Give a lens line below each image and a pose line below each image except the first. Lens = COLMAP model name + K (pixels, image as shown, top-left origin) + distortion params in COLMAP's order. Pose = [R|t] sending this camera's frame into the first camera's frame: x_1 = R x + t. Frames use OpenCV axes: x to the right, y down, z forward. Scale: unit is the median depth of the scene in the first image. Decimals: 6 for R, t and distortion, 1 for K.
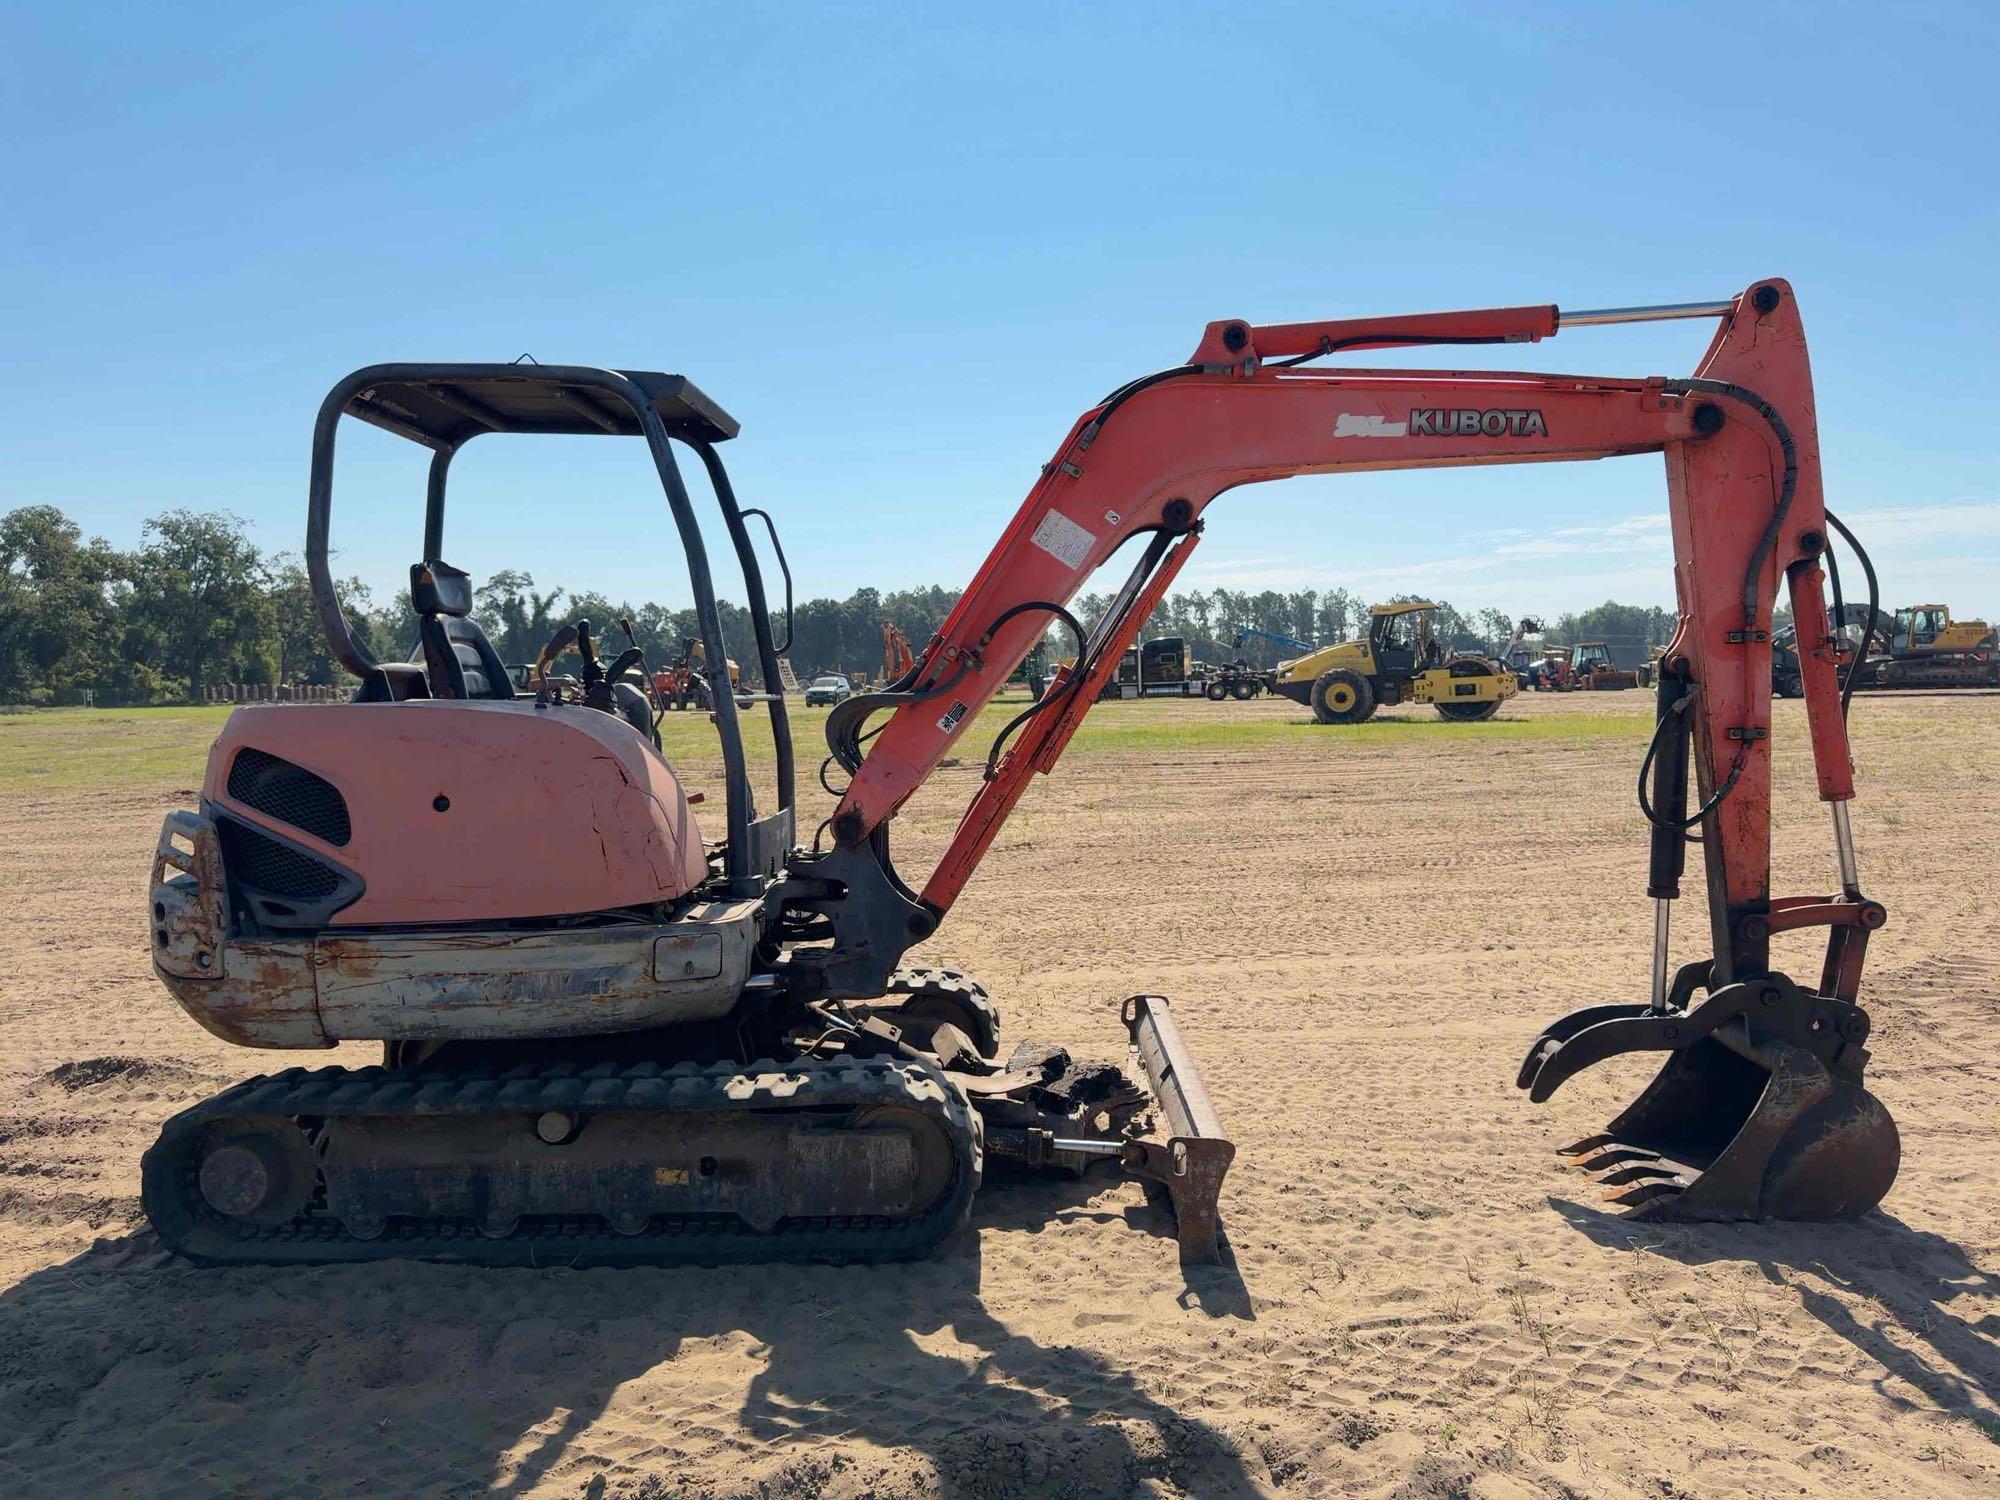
lens RADIAL K [[1411.3, 0, 1007.6], [0, 1411.3, 760.9], [0, 0, 1]] dist [0.057267, -0.074695]
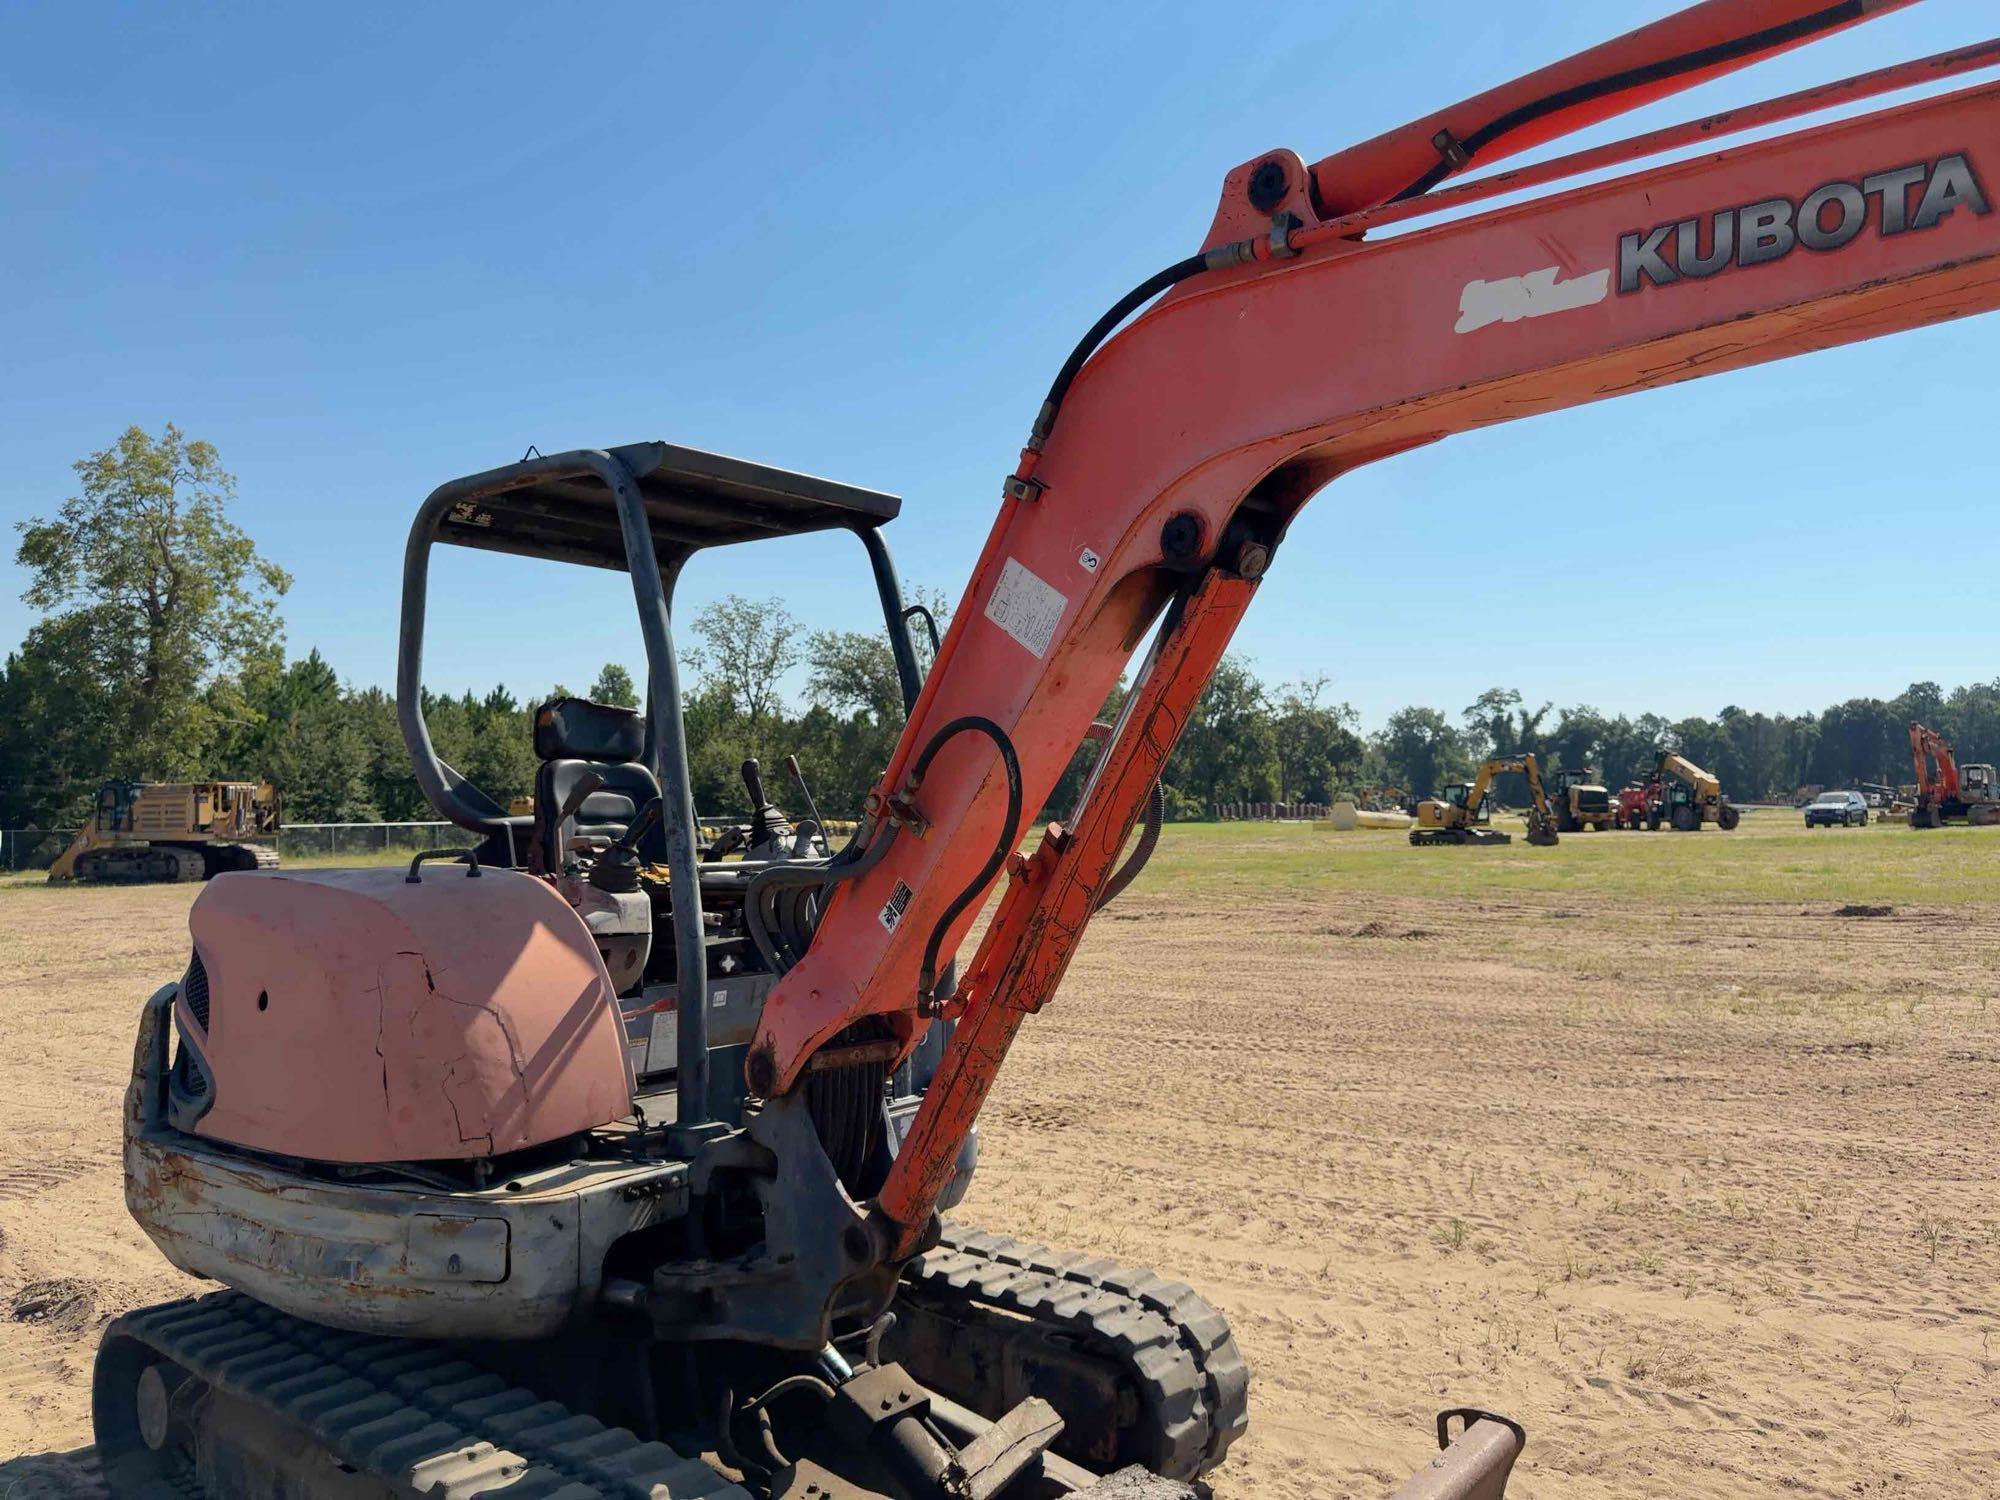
lens RADIAL K [[1411.3, 0, 1002.6], [0, 1411.3, 756.9], [0, 0, 1]] dist [0.057267, -0.074695]
pose [[0.777866, -0.024661, -0.627946, 0.242798], [-0.028713, 0.996792, -0.074714, -0.032758], [0.627774, 0.076148, 0.774662, 0.339822]]
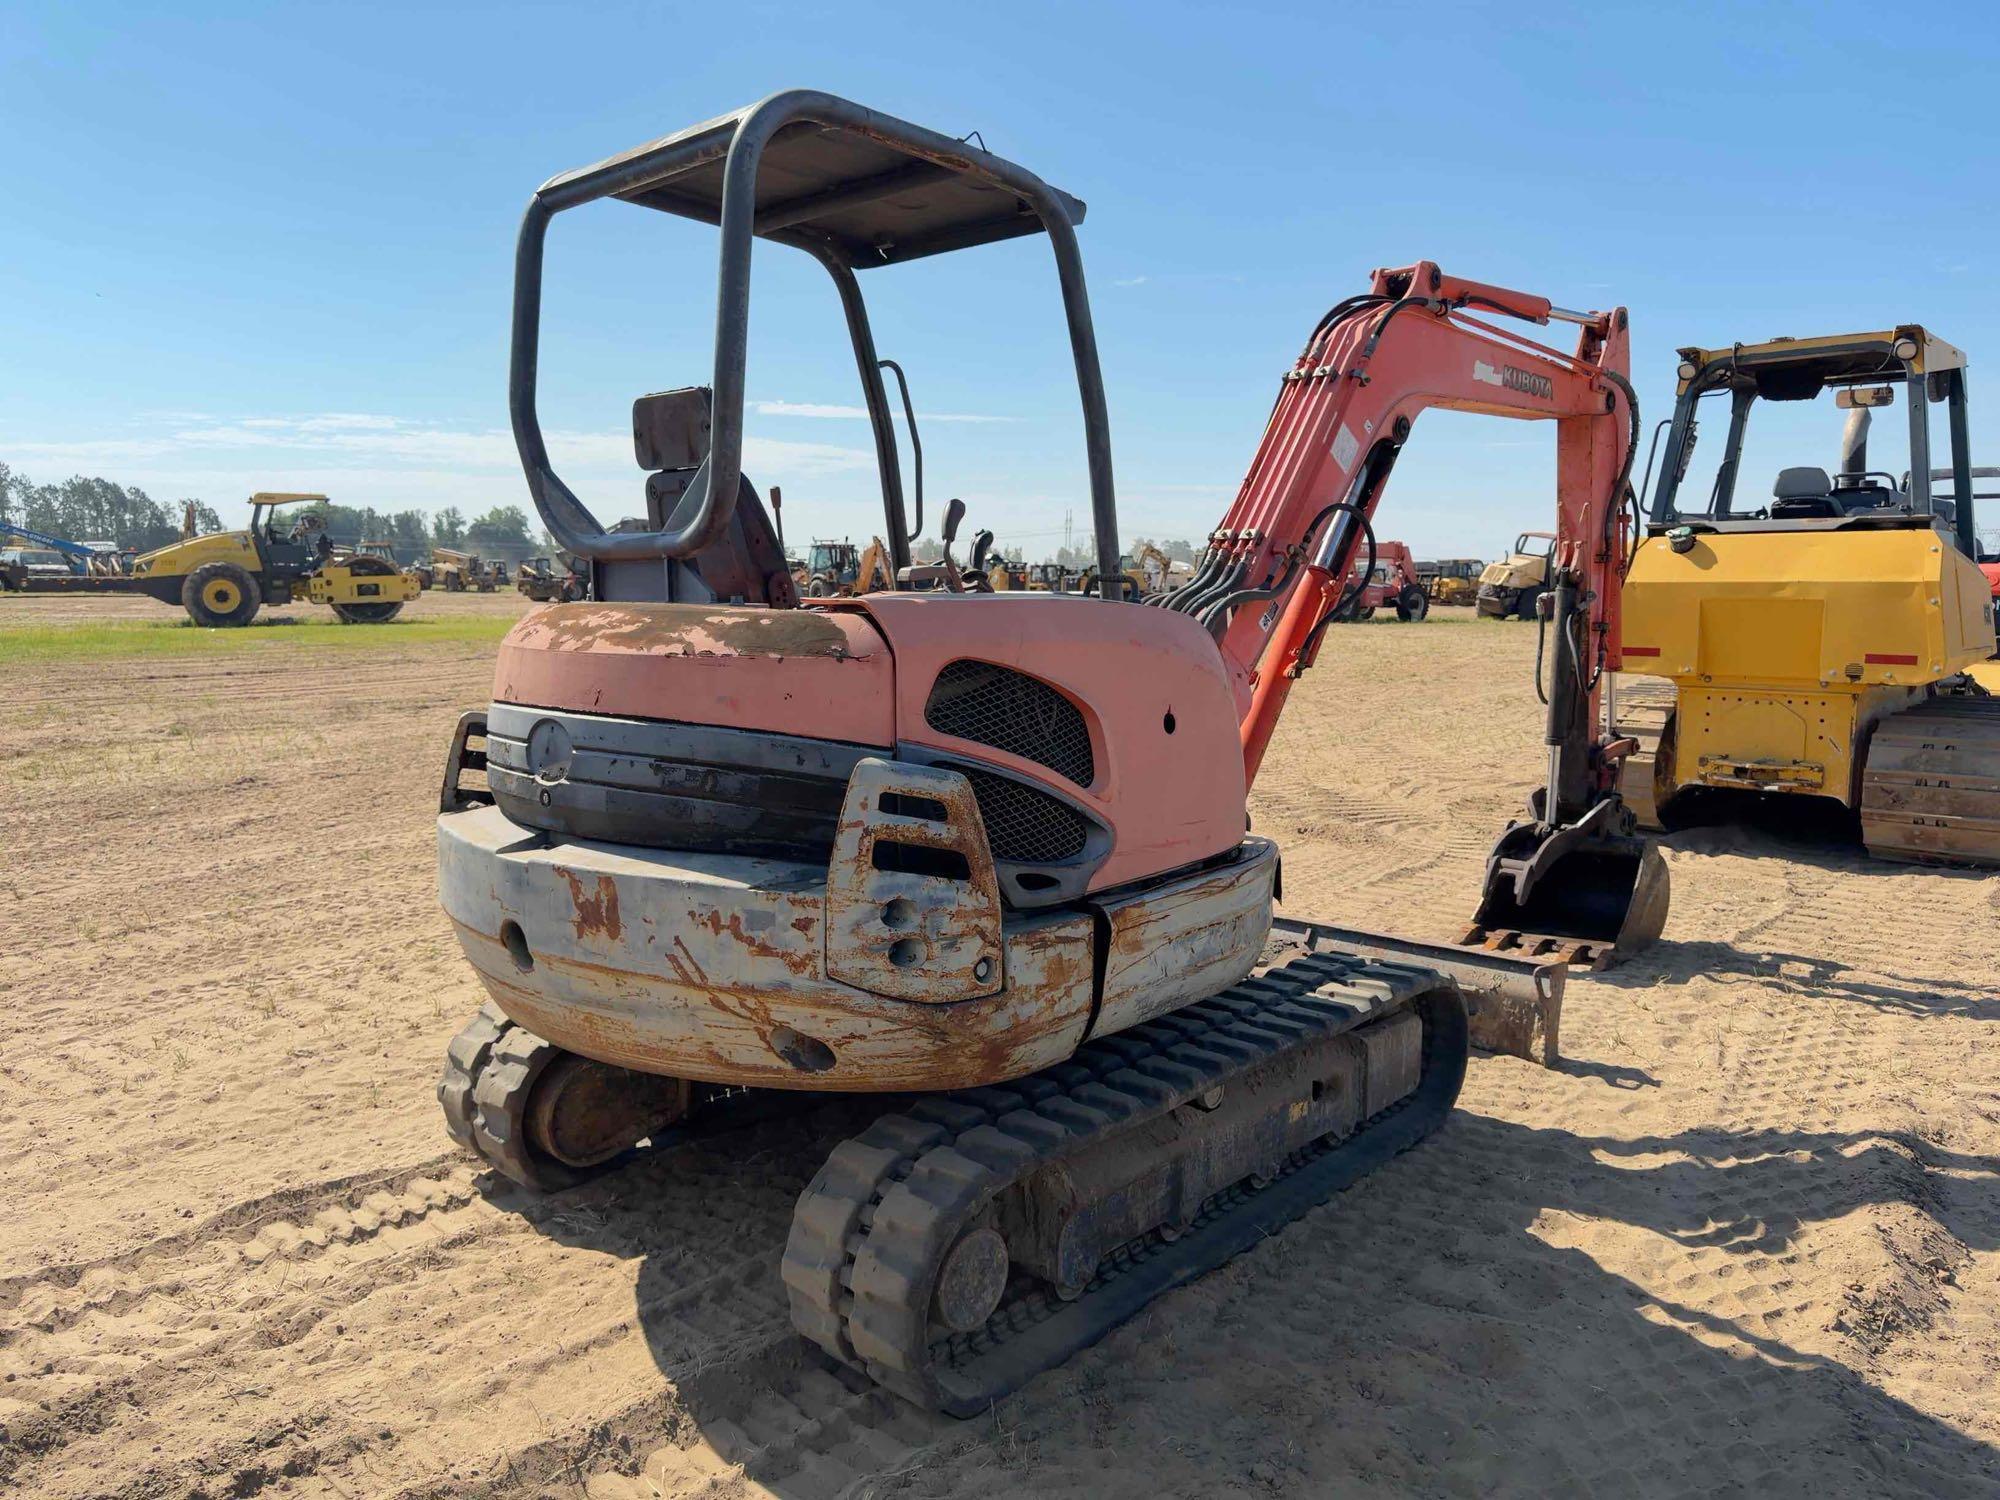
lens RADIAL K [[1411.3, 0, 997.3], [0, 1411.3, 757.1], [0, 0, 1]] dist [0.057267, -0.074695]
pose [[0.664212, -0.074370, 0.743836, -0.575173], [0.025344, 0.996707, 0.077022, -0.007864], [-0.747115, -0.032307, 0.663910, 0.297359]]
